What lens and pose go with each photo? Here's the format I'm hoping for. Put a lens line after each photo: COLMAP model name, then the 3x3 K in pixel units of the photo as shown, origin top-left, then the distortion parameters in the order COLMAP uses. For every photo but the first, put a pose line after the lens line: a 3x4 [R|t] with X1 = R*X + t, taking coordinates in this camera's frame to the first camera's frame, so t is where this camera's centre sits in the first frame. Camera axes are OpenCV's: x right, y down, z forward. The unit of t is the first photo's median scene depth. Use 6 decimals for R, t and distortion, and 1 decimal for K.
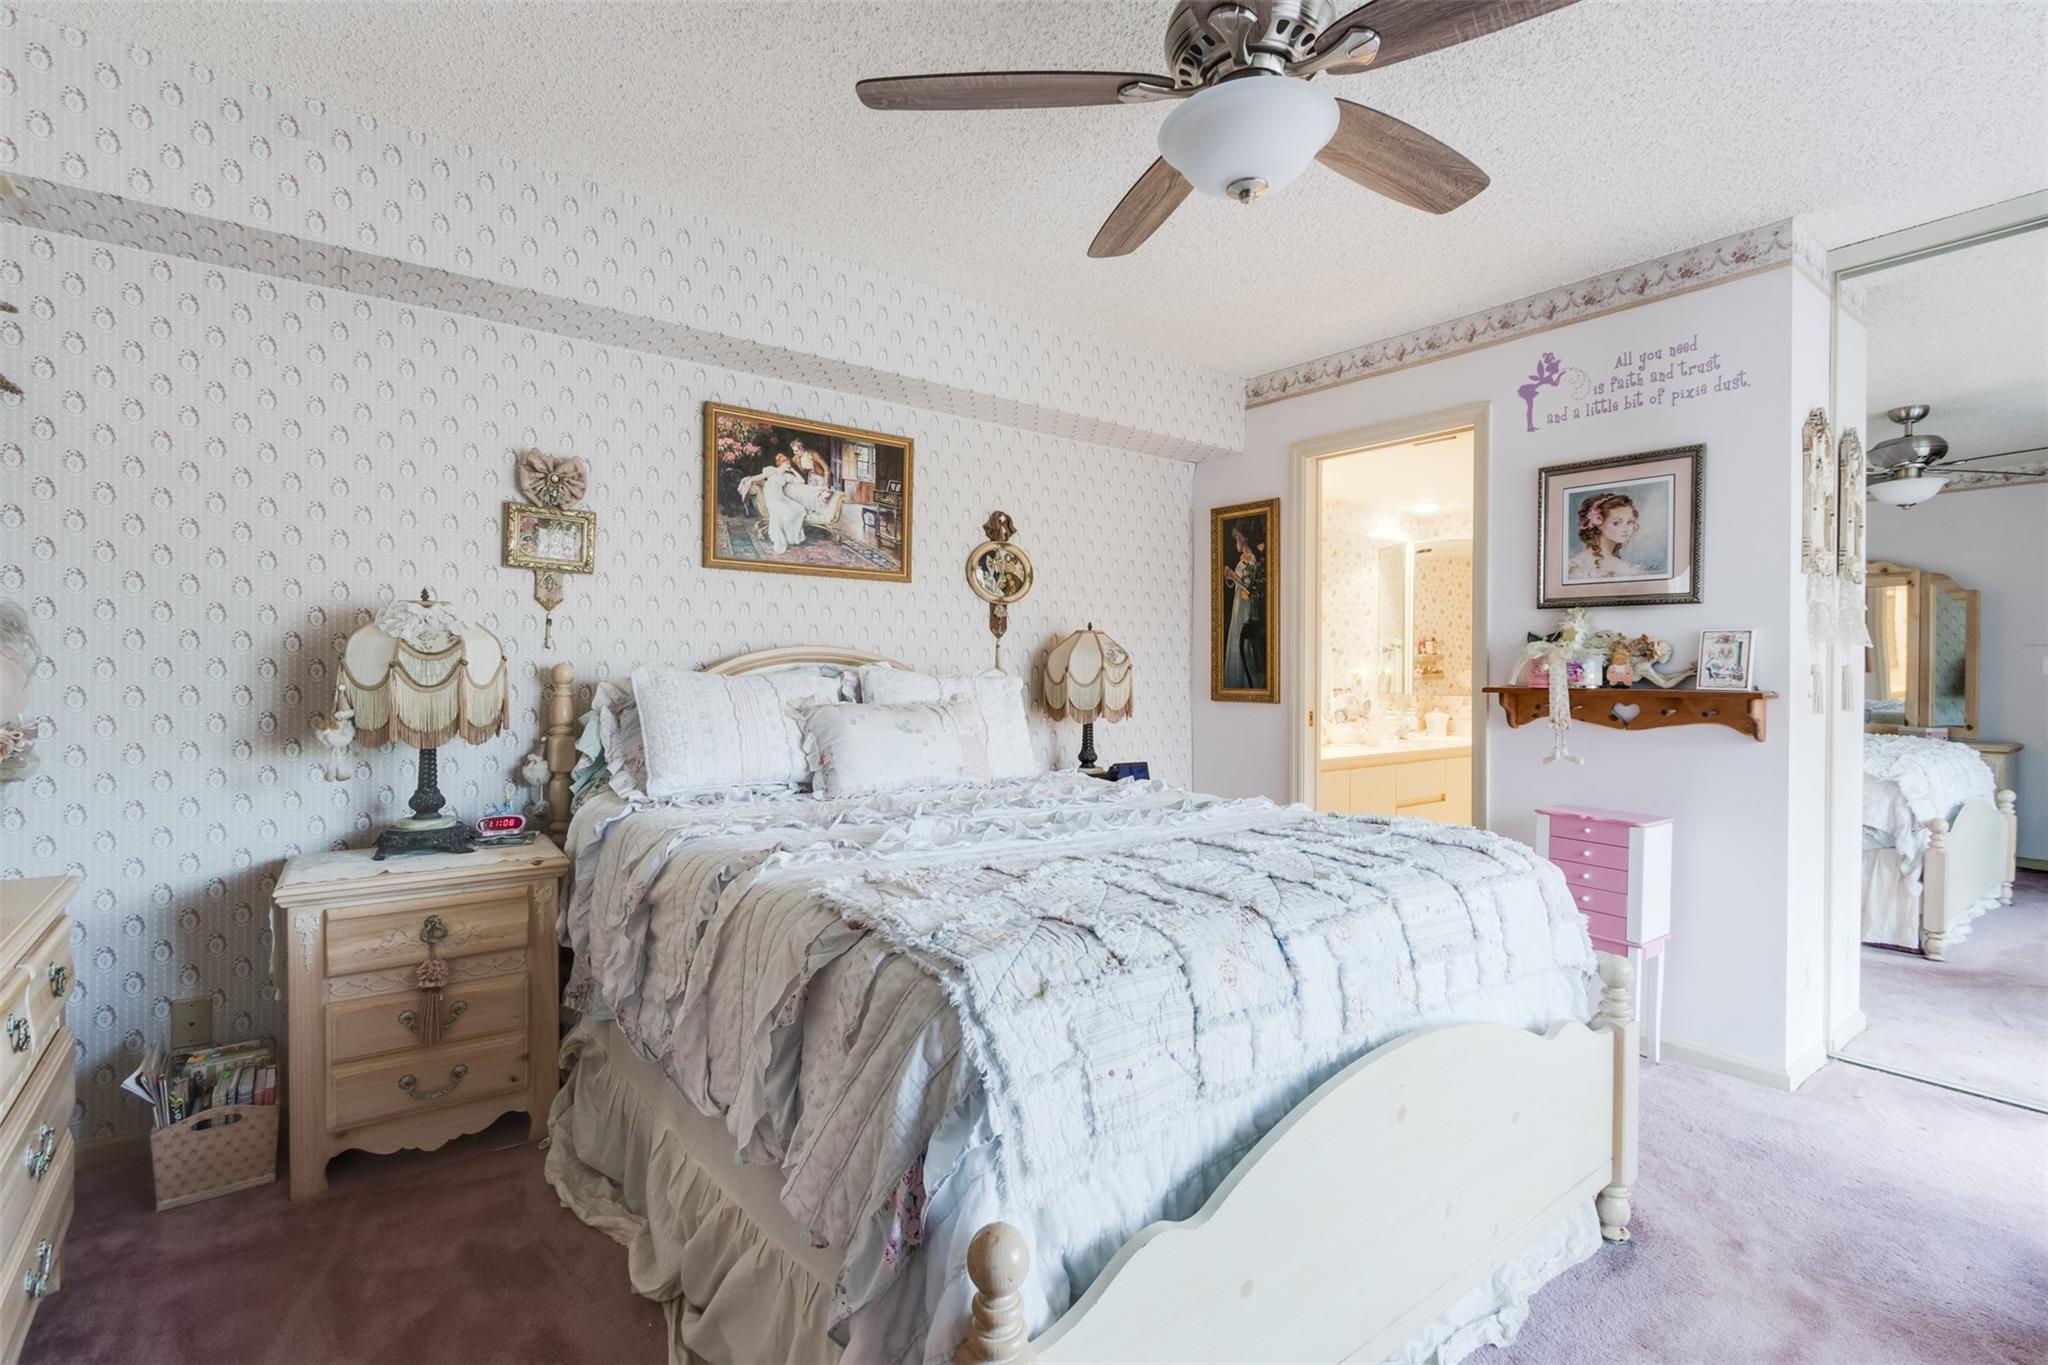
lens RADIAL K [[922.1, 0, 1016.6], [0, 922.1, 670.1], [0, 0, 1]] dist [-0.000514, 0.000118]
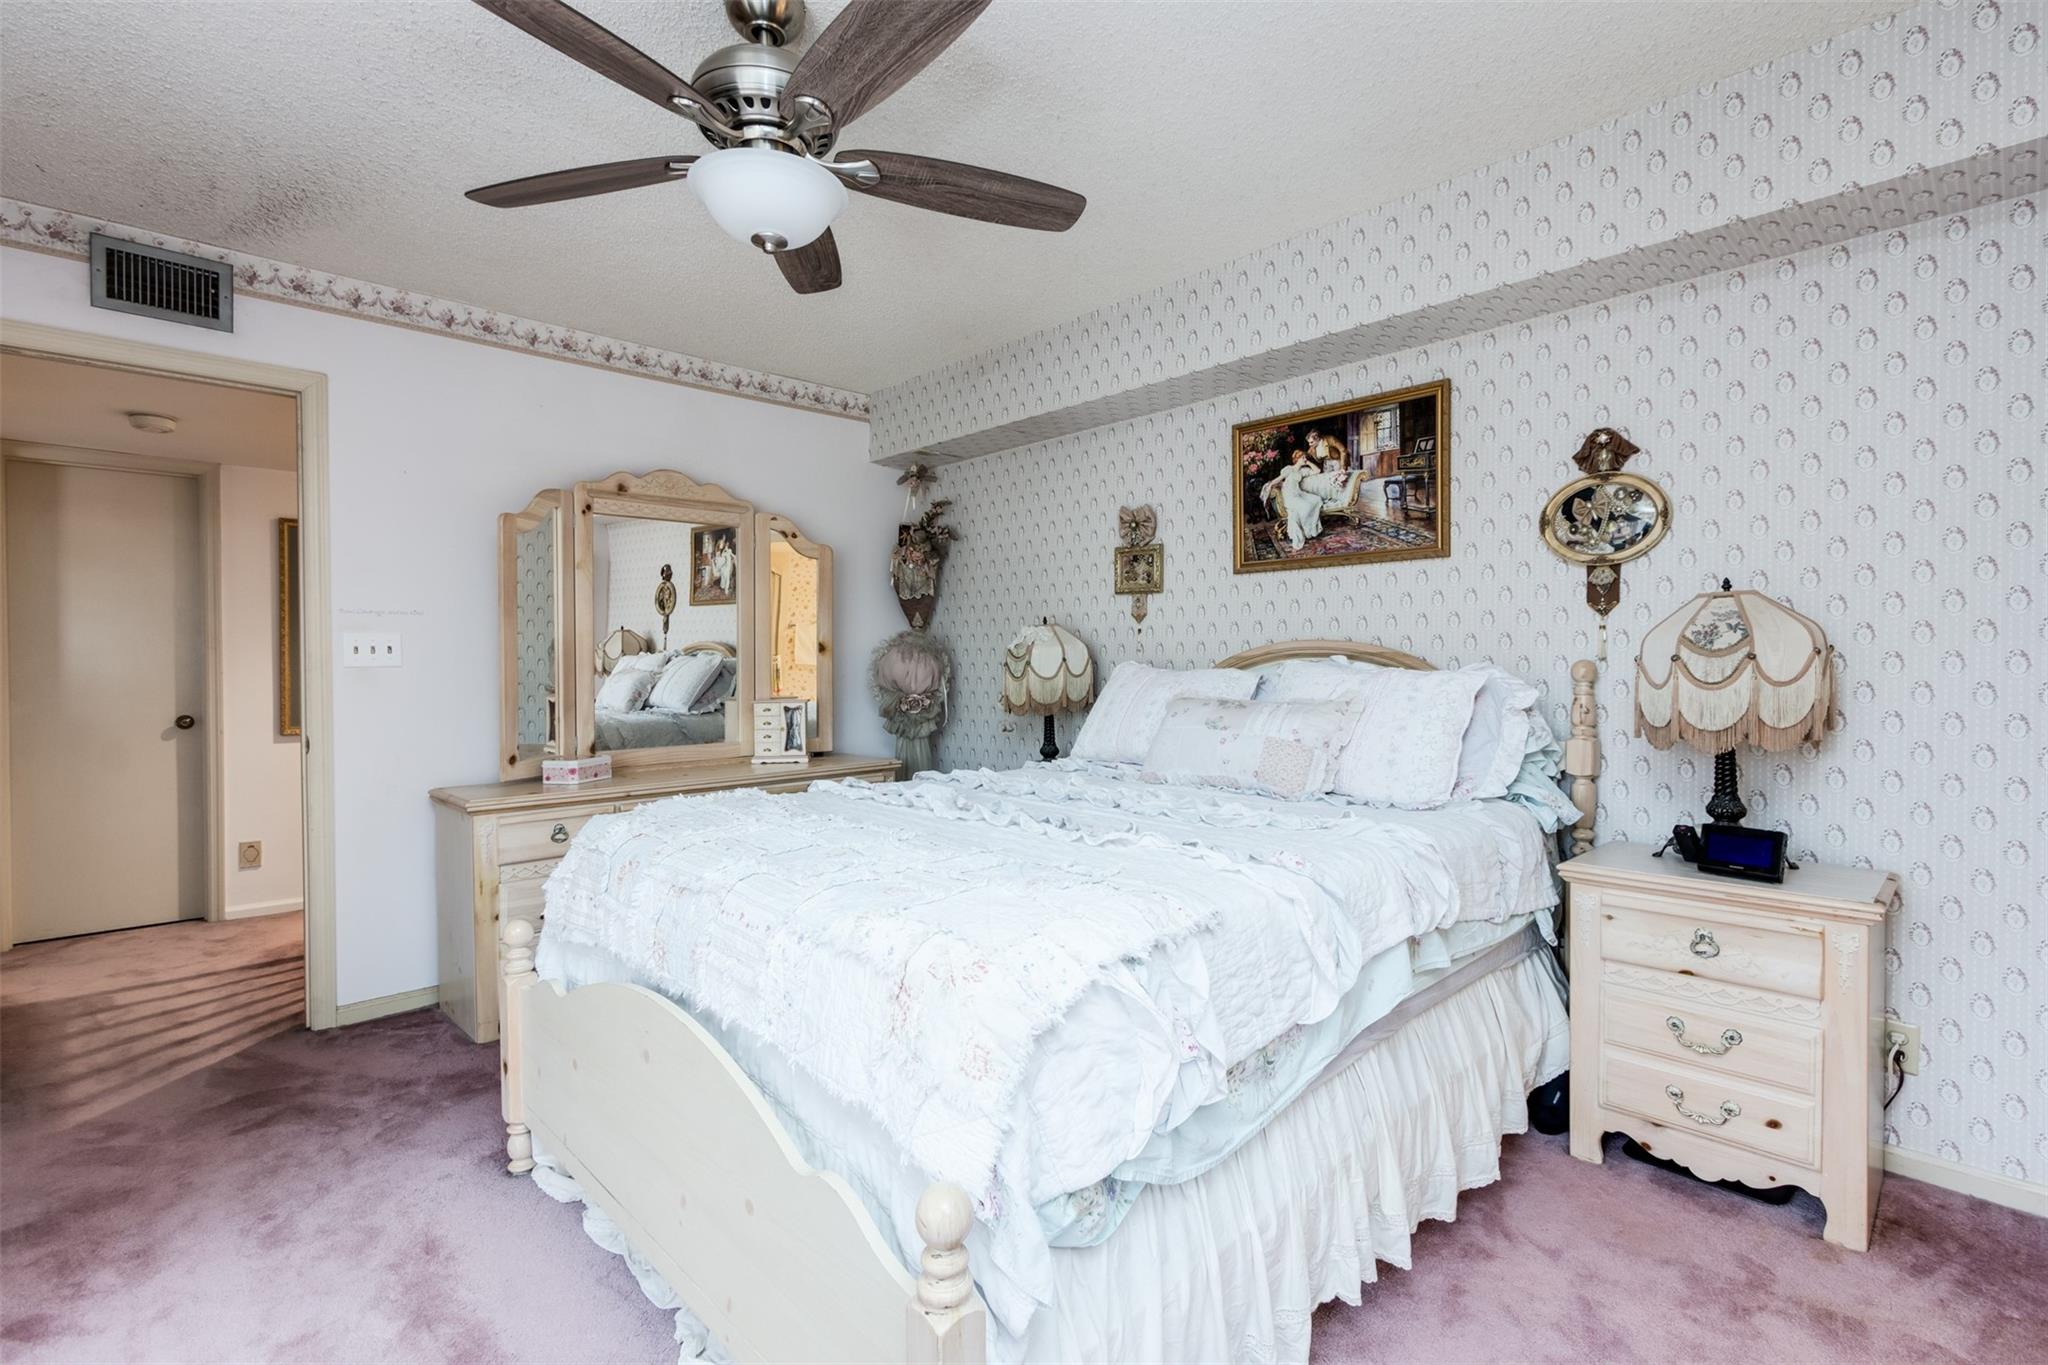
lens RADIAL K [[966.9, 0, 1007.3], [0, 966.9, 684.8], [0, 0, 1]] dist [0.009559, -0.000110]
pose [[0.103007, 0.012959, -0.994596, 0.740371], [0.007231, 0.999879, 0.013777, 0.004285], [0.994654, -0.008611, 0.102901, 0.555073]]
